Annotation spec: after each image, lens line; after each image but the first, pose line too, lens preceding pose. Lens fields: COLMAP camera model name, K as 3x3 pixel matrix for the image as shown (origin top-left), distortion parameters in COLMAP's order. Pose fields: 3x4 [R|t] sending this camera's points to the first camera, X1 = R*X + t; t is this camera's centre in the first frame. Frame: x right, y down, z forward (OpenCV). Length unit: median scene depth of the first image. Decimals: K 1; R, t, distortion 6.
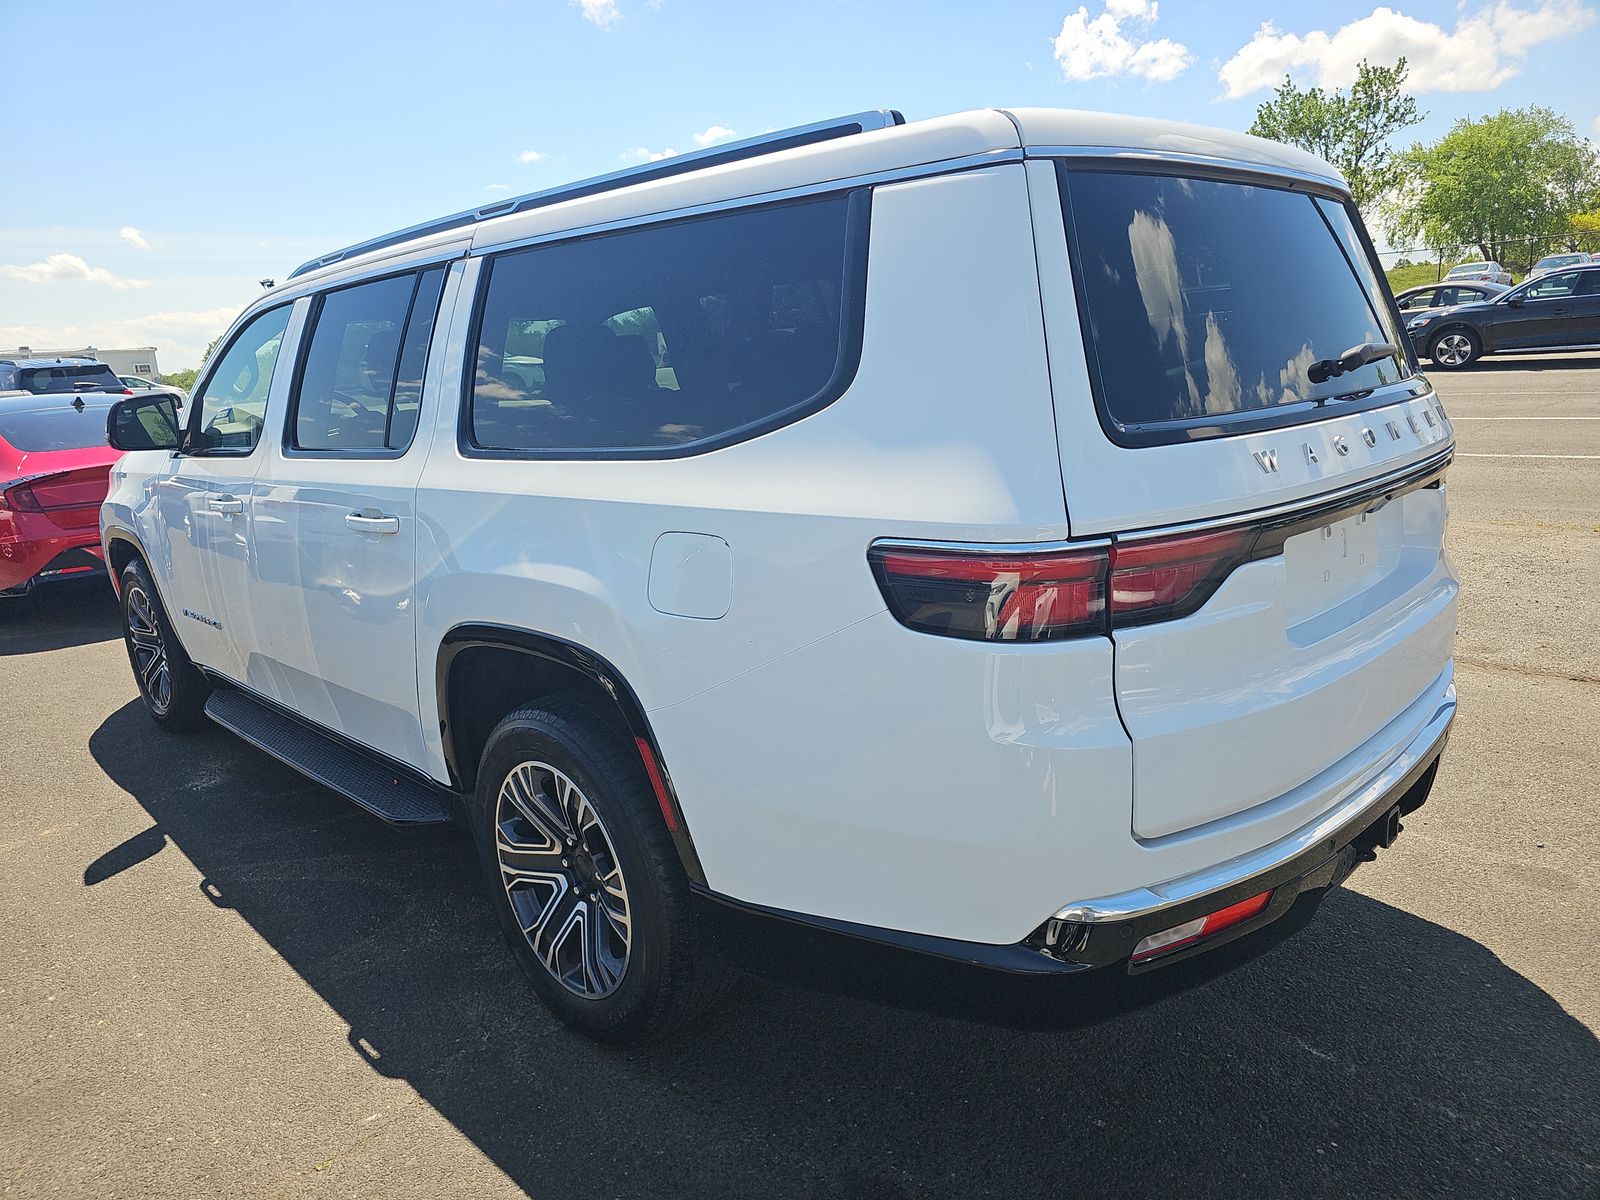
lens RADIAL K [[1067.9, 0, 793.1], [0, 1067.9, 630.5], [0, 0, 1]] dist [0.034687, -0.031888]
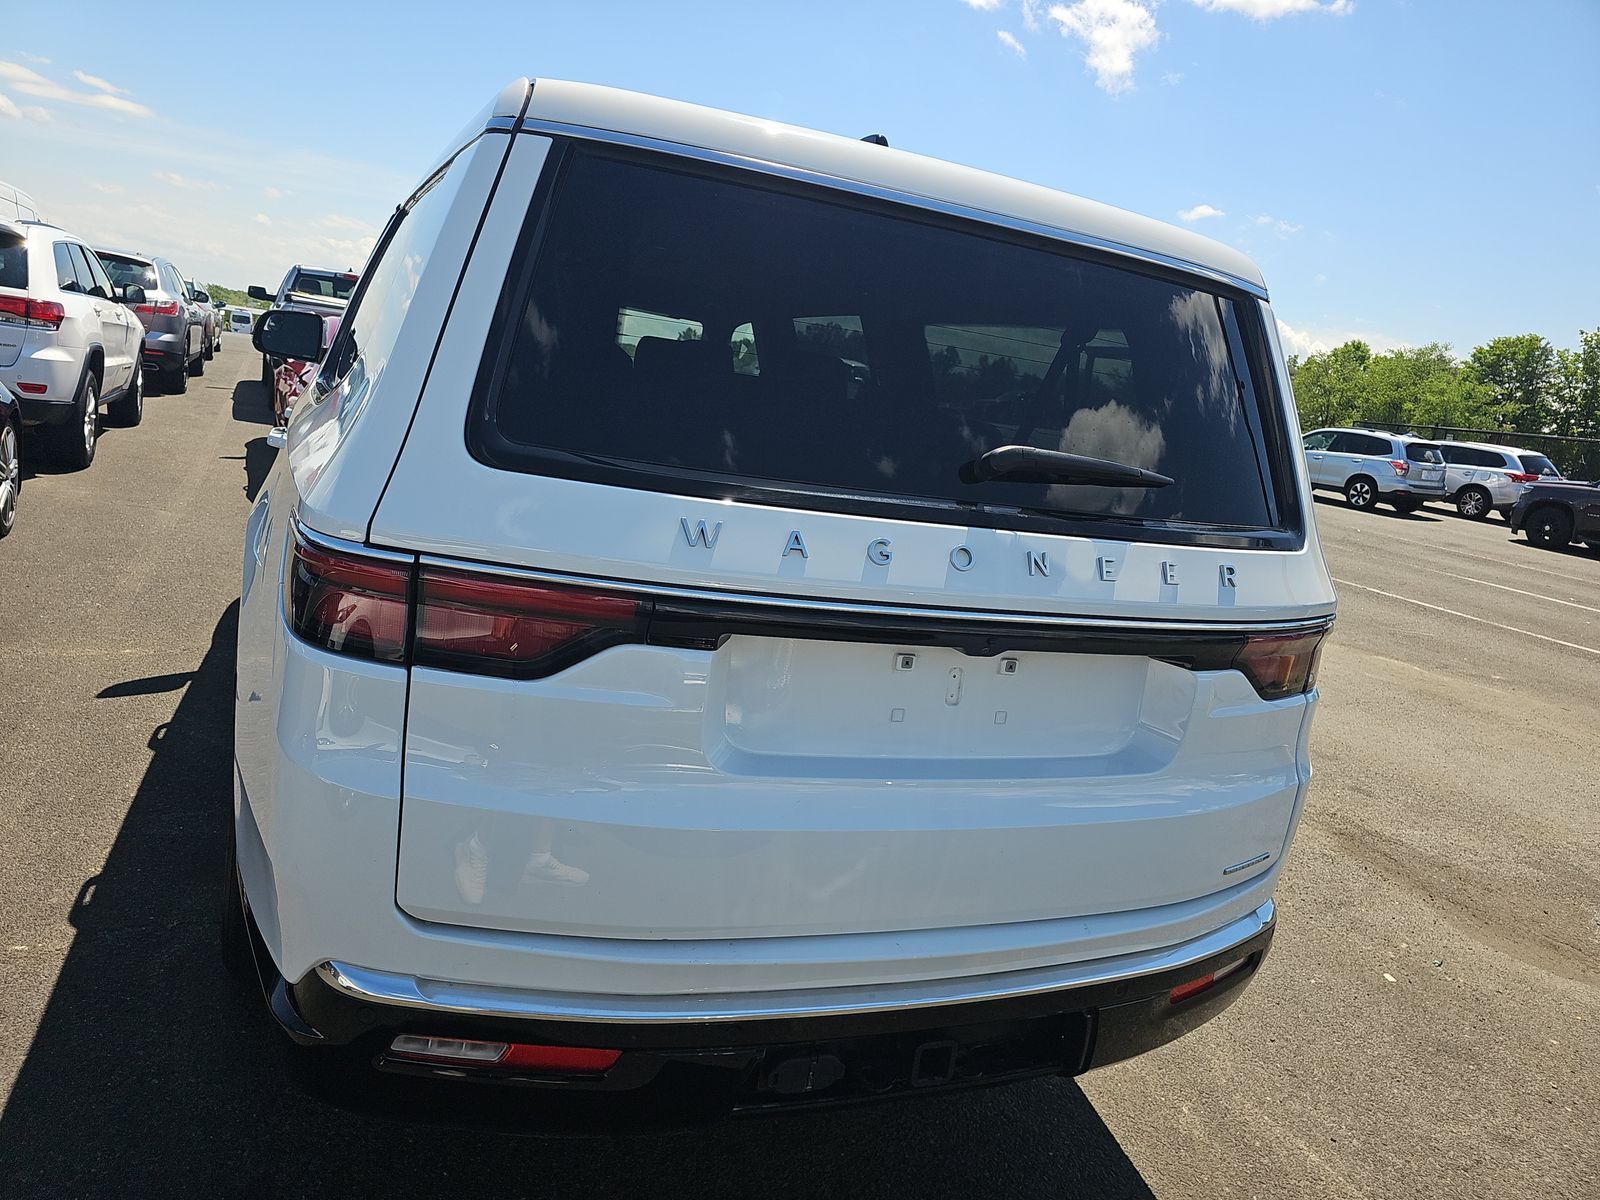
lens RADIAL K [[1067.9, 0, 793.1], [0, 1067.9, 630.5], [0, 0, 1]] dist [0.034687, -0.031888]
pose [[0.900759, 0.270251, -0.339997, 0.783817], [-0.286102, 0.958192, 0.003657, -0.106828], [0.326771, 0.093980, 0.940419, 0.264946]]
